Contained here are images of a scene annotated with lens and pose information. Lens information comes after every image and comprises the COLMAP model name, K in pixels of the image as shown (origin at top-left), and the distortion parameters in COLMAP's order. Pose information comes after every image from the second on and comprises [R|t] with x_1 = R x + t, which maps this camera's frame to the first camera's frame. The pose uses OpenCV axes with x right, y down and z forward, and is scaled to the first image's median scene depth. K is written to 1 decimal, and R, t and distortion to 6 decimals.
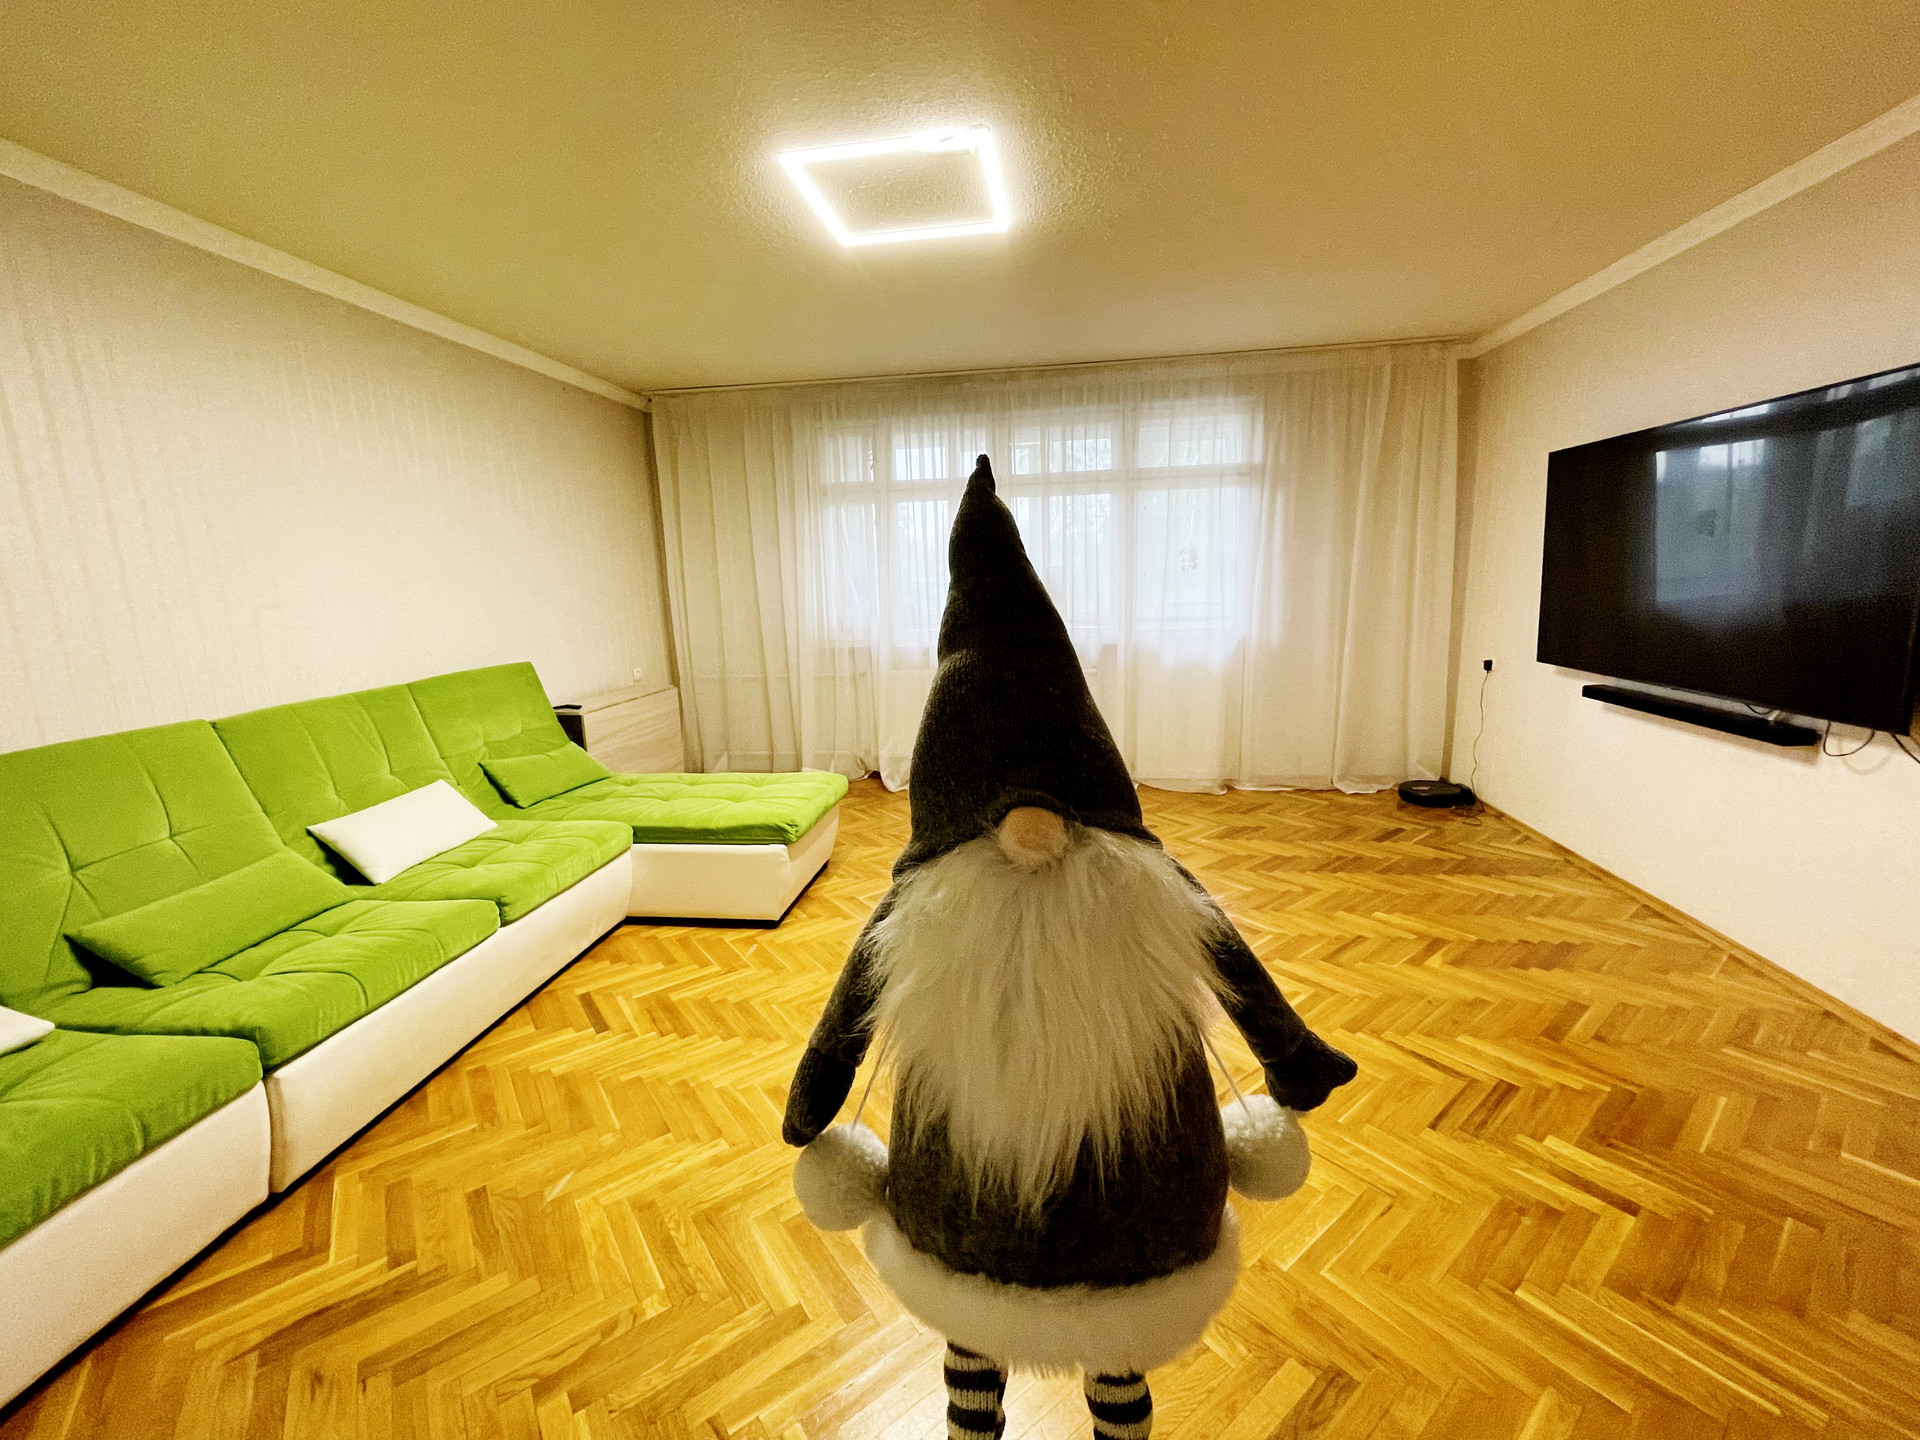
lens RADIAL K [[779.1, 0, 957.3], [0, 779.1, 715.0], [0, 0, 1]] dist [-0.002284, -0.000738]
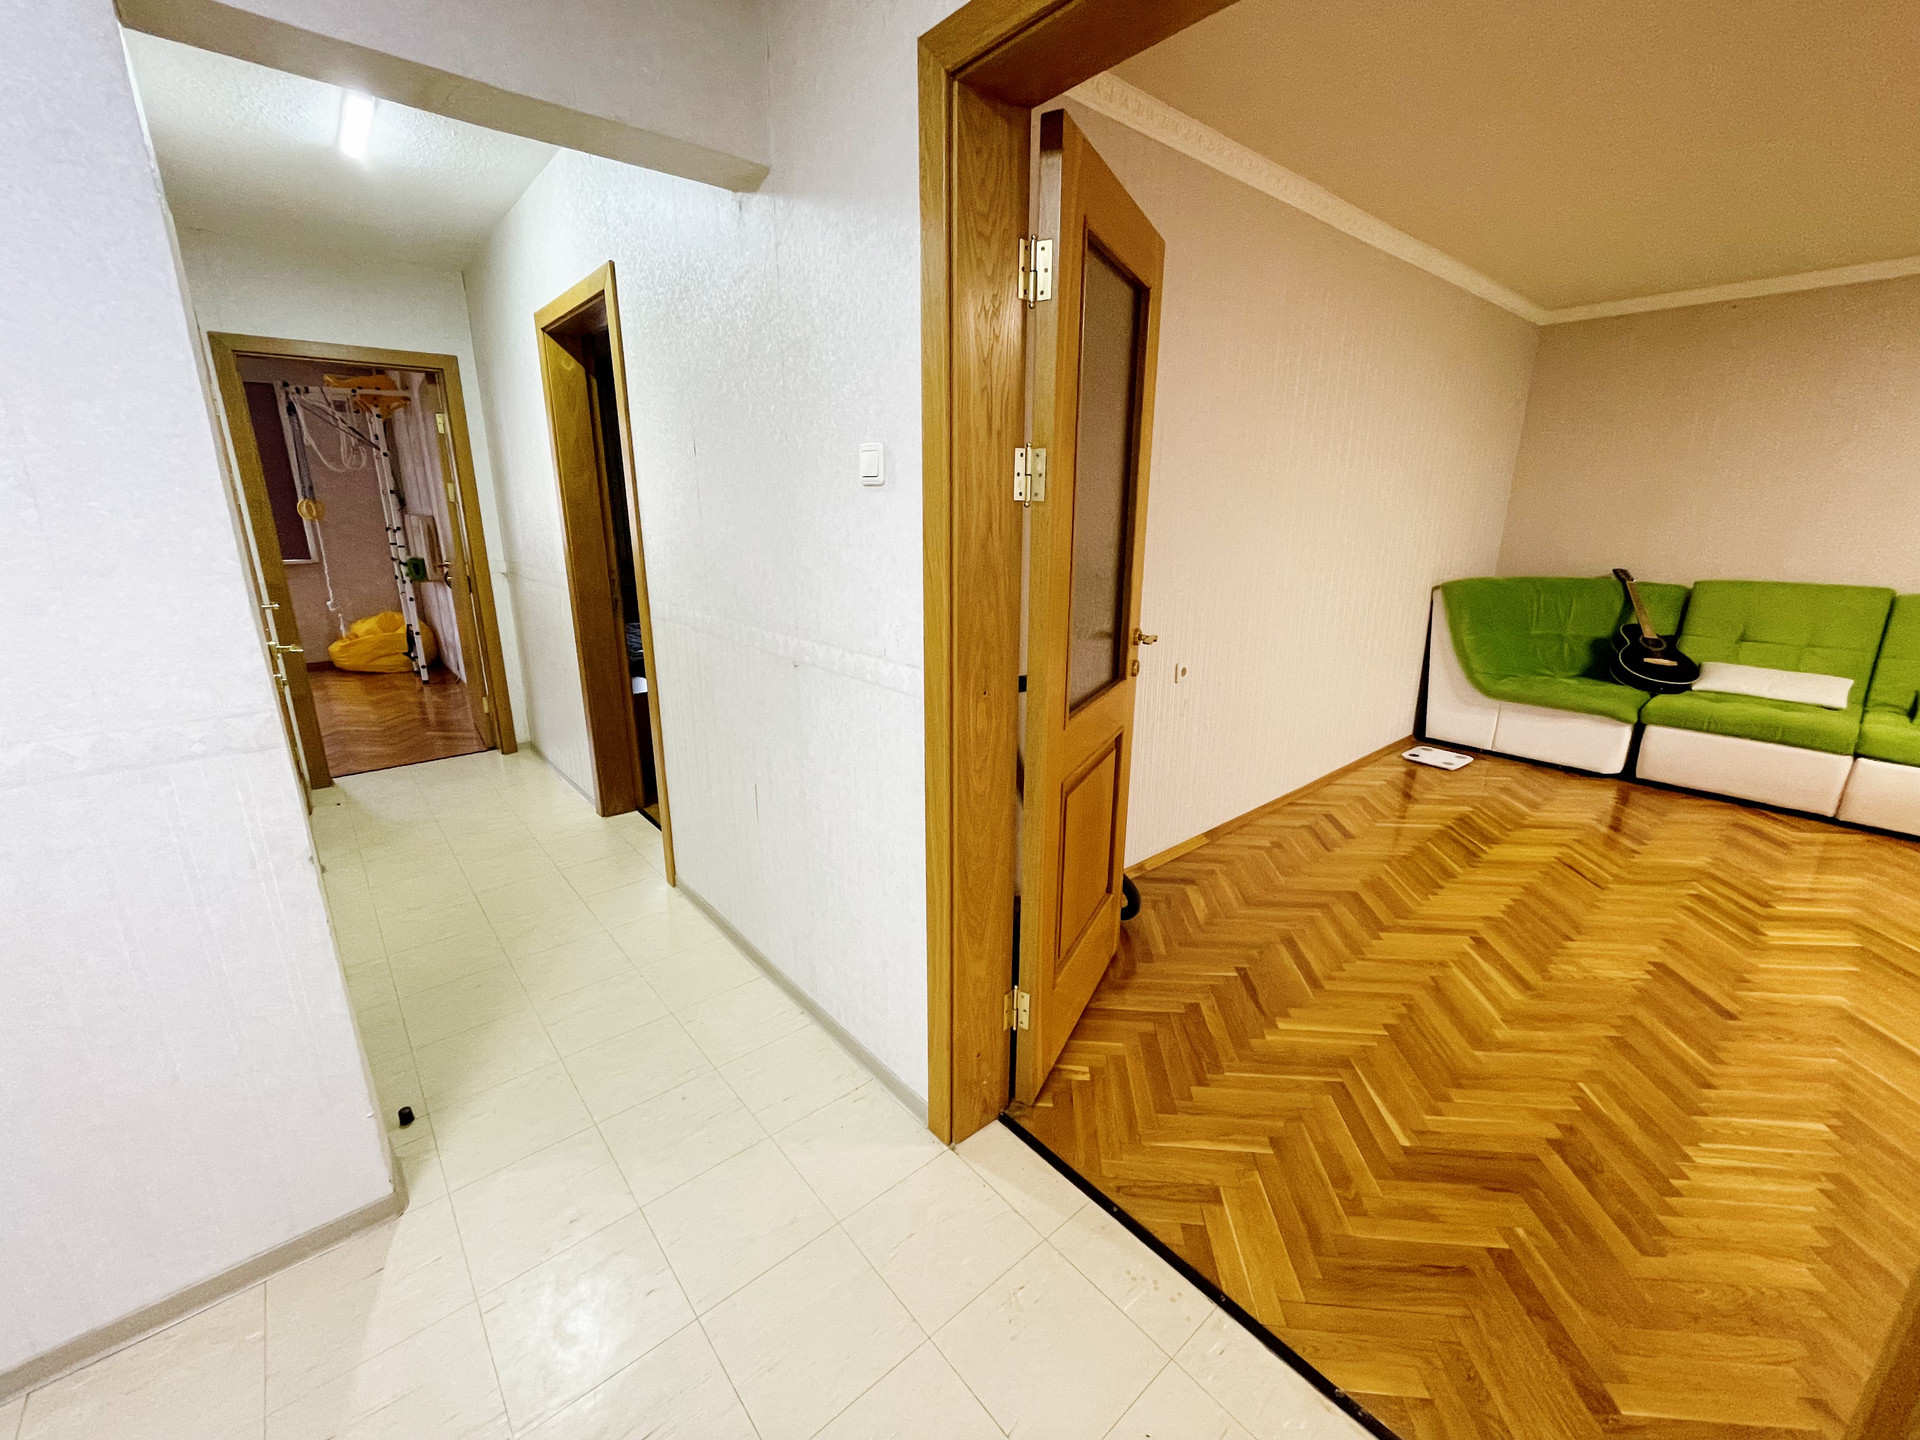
lens RADIAL K [[779.1, 0, 957.3], [0, 779.1, 715.0], [0, 0, 1]] dist [-0.002284, -0.000738]
pose [[-0.664138, 0.228784, -0.711743, 1.397772], [-0.115112, 0.909378, 0.399726, -0.118398], [0.738695, 0.347404, -0.577617, 0.265993]]
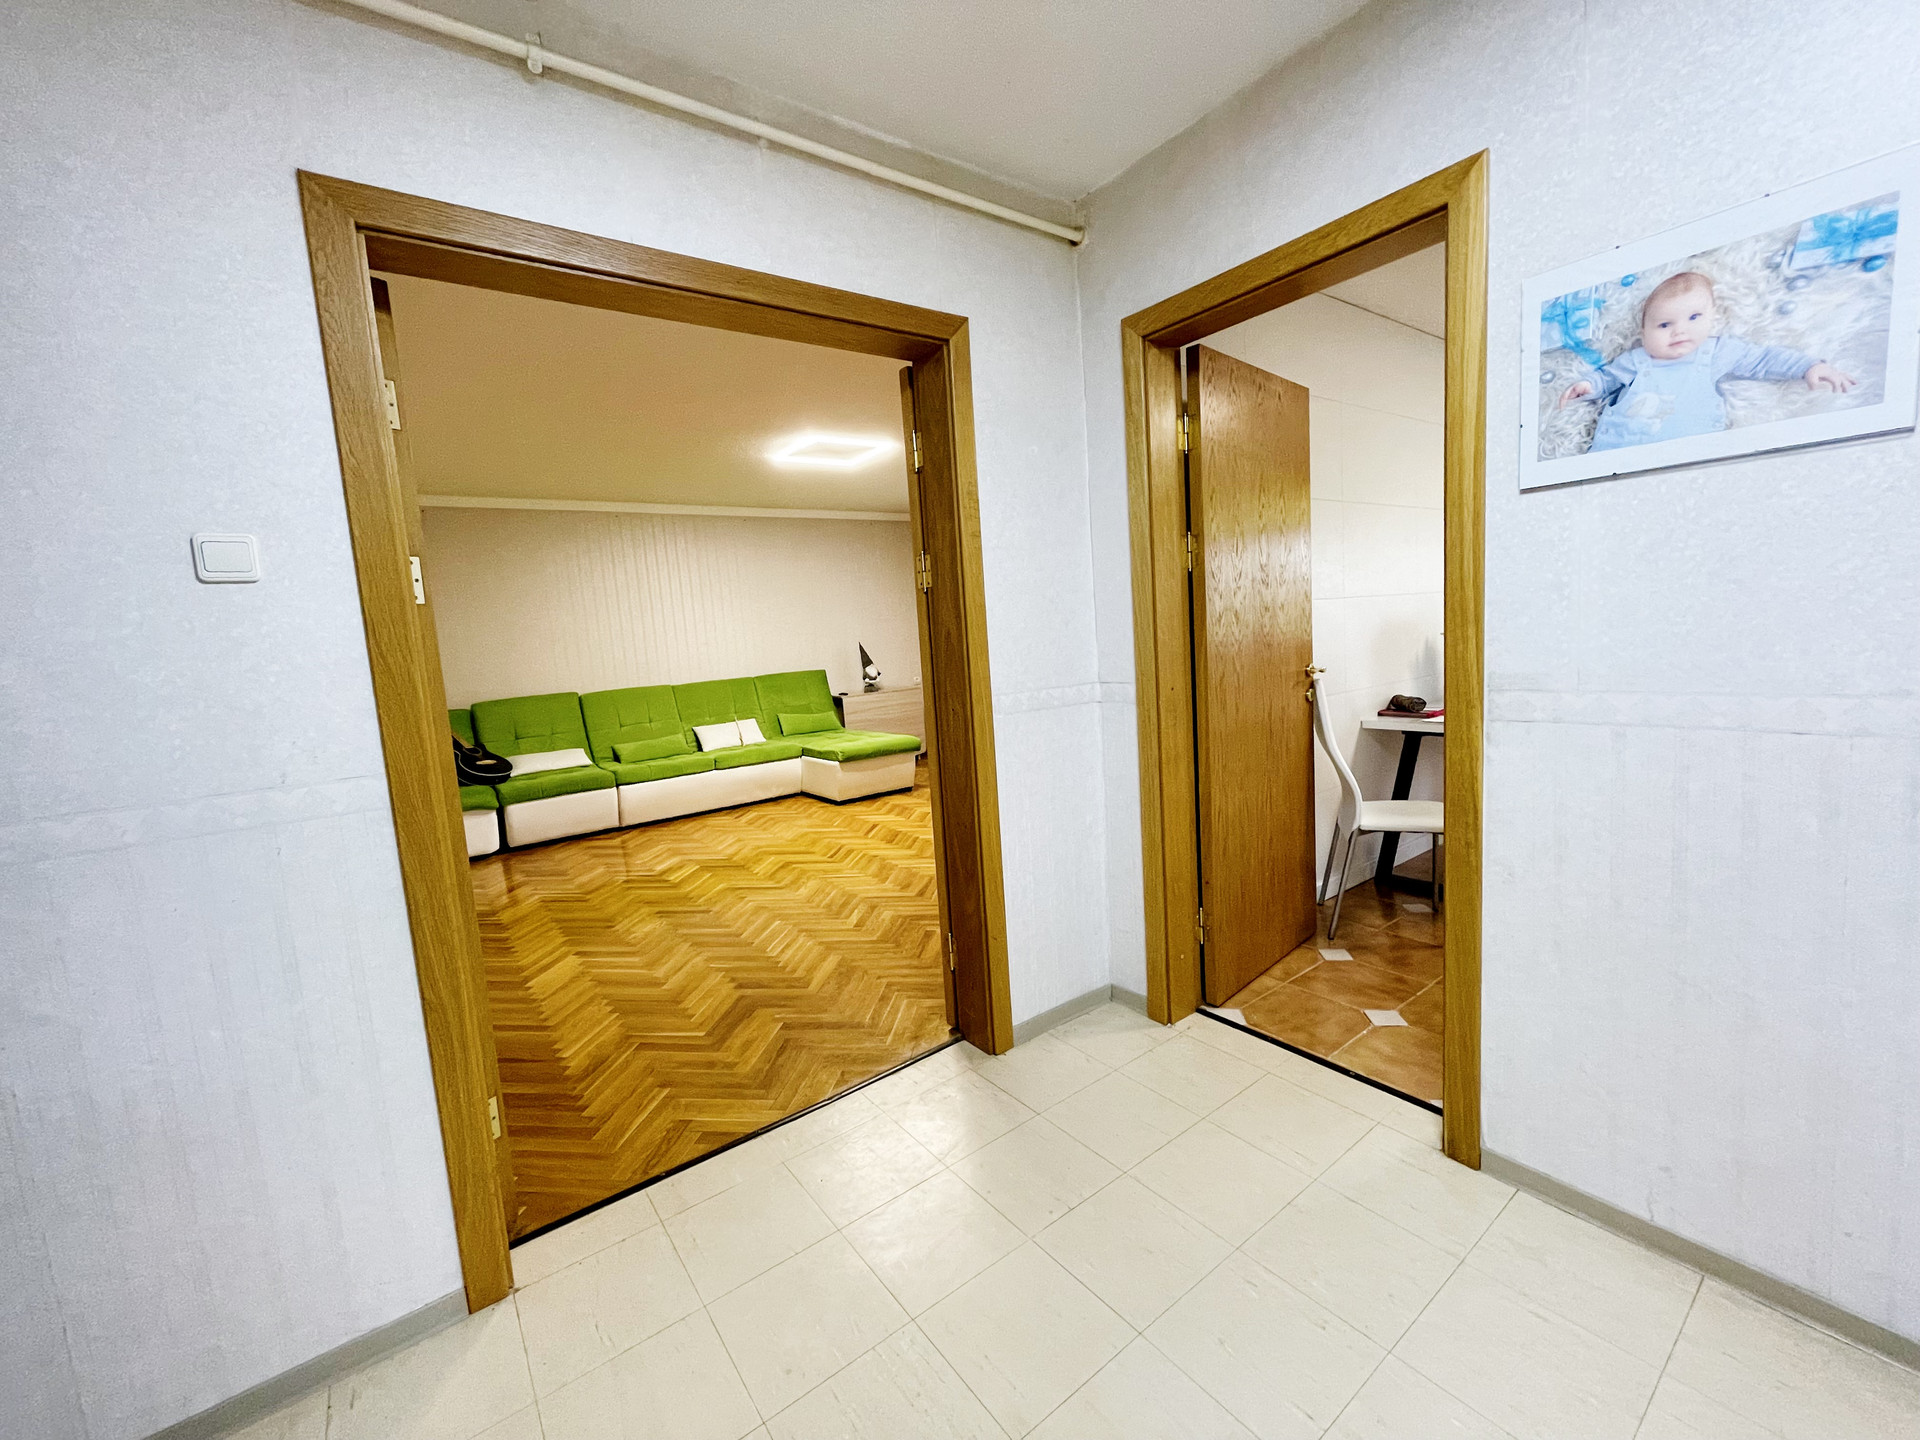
lens RADIAL K [[779.1, 0, 957.3], [0, 779.1, 715.0], [0, 0, 1]] dist [-0.002284, -0.000738]
pose [[0.700850, 0.060219, -0.710762, 1.665597], [-0.082664, 0.996573, 0.002923, 0.017529], [0.708503, 0.056706, 0.703426, -0.223540]]
